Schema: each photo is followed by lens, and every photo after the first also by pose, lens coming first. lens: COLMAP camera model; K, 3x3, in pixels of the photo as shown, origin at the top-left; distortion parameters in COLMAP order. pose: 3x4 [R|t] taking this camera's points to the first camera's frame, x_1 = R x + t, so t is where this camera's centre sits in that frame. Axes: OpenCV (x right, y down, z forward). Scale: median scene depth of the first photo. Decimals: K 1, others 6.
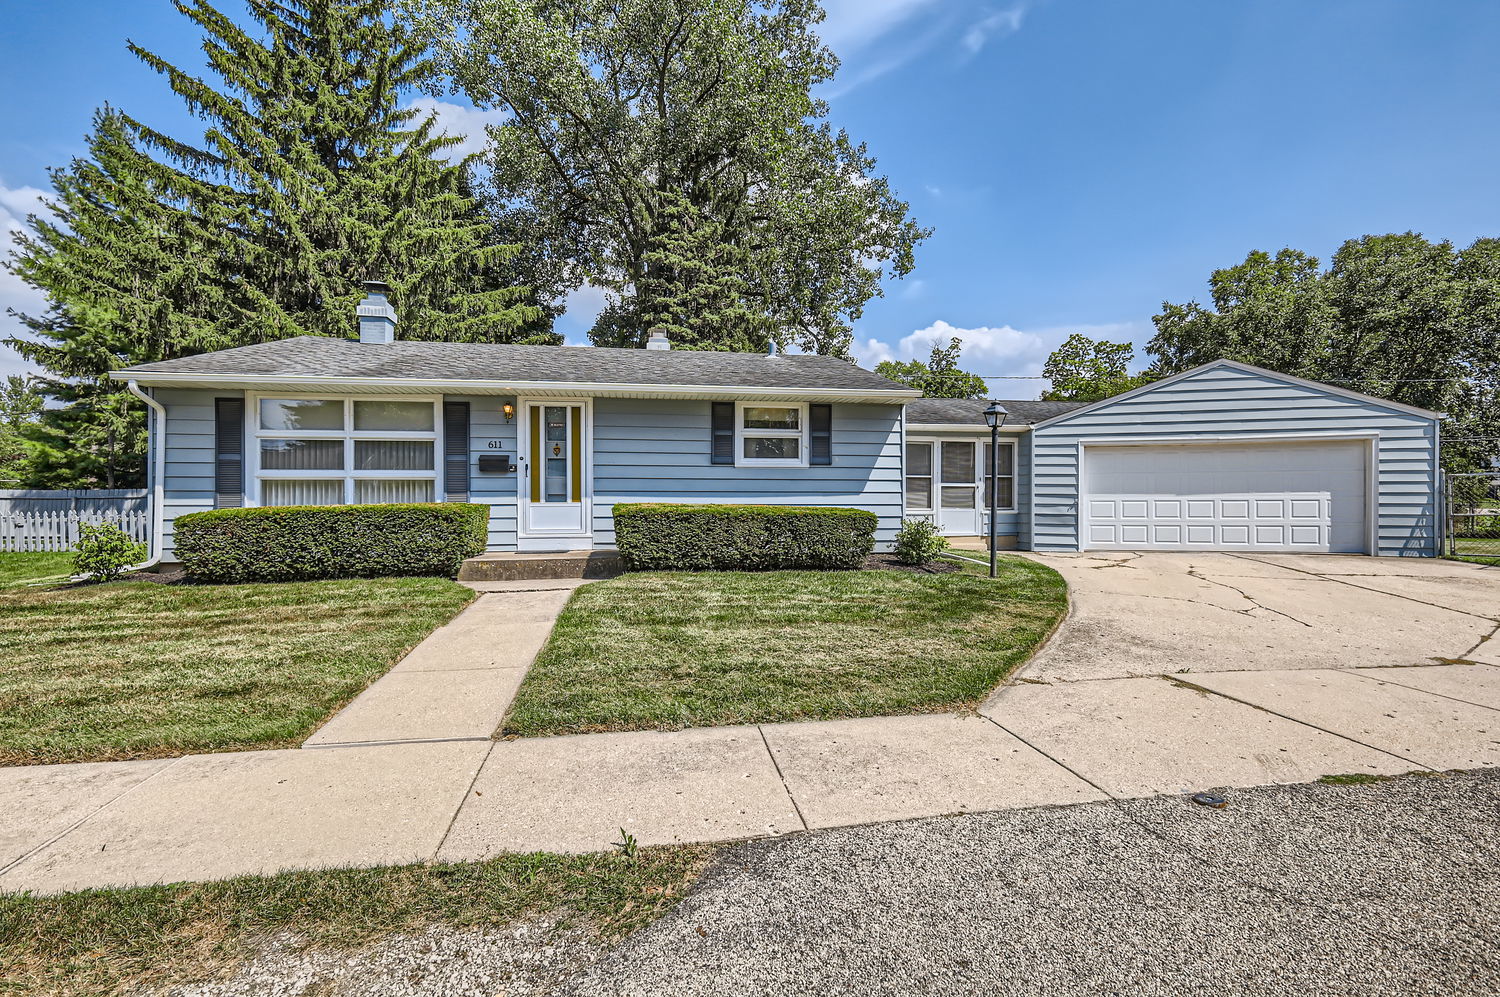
lens RADIAL K [[660.3, 0, 749.9], [0, 660.3, 498.2], [0, 0, 1]] dist [-0.000980, 0.000094]
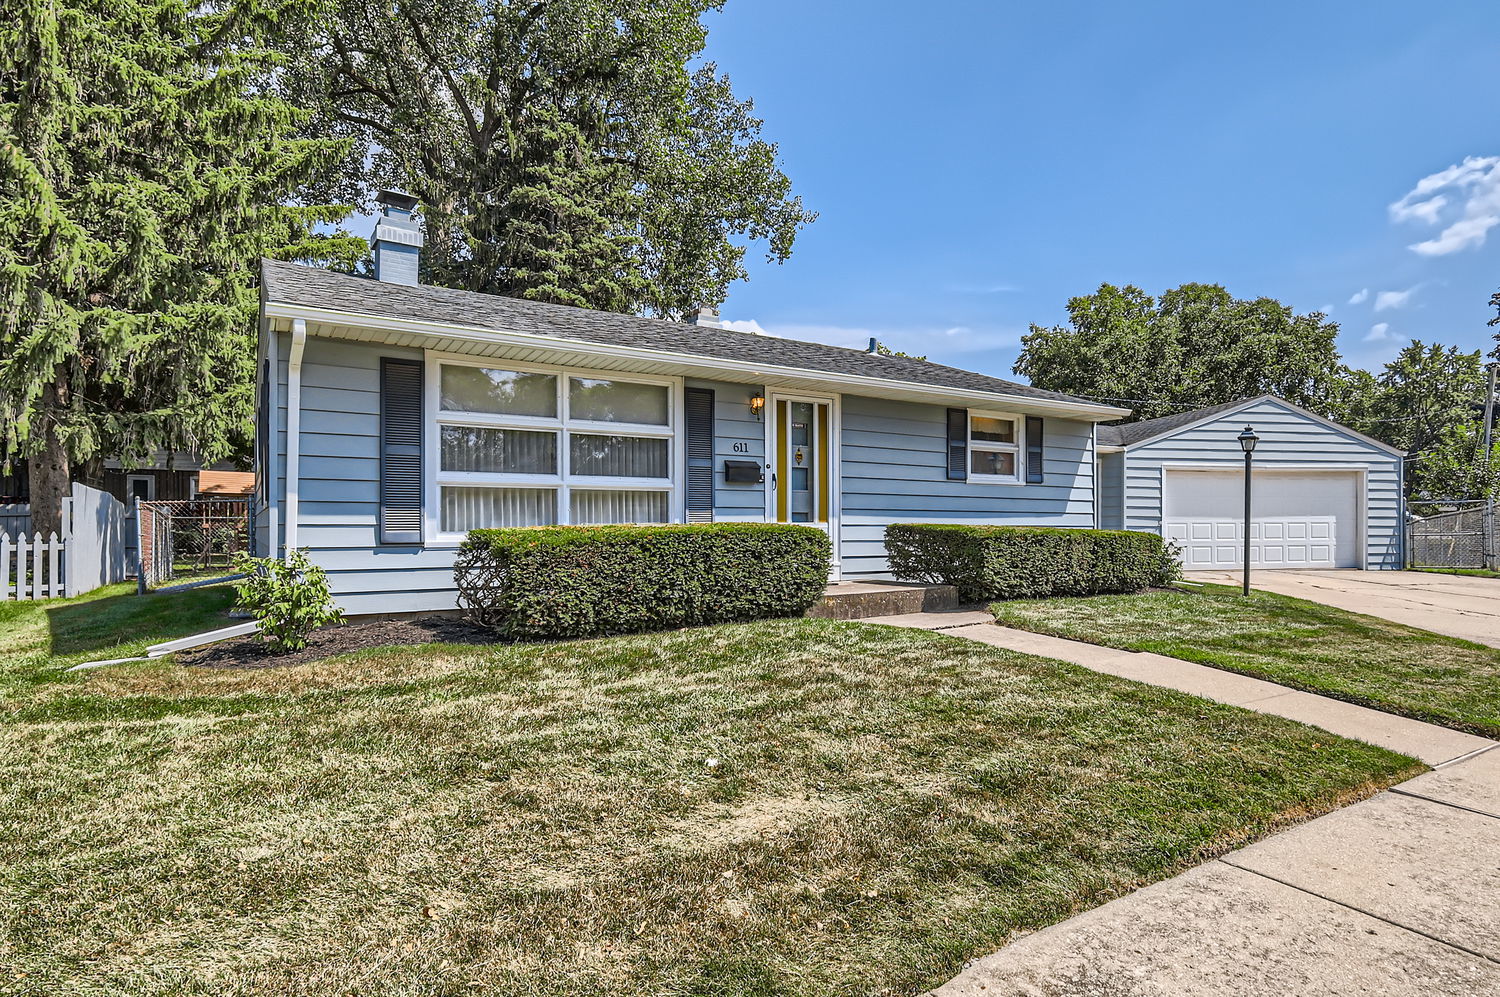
lens RADIAL K [[842.6, 0, 751.3], [0, 842.6, 510.8], [0, 0, 1]] dist [-0.002945, -0.000986]
pose [[0.906106, 0.008663, 0.422961, -0.776427], [-0.002994, 0.999897, -0.014066, 0.006287], [-0.423039, 0.011479, 0.906039, 0.106638]]
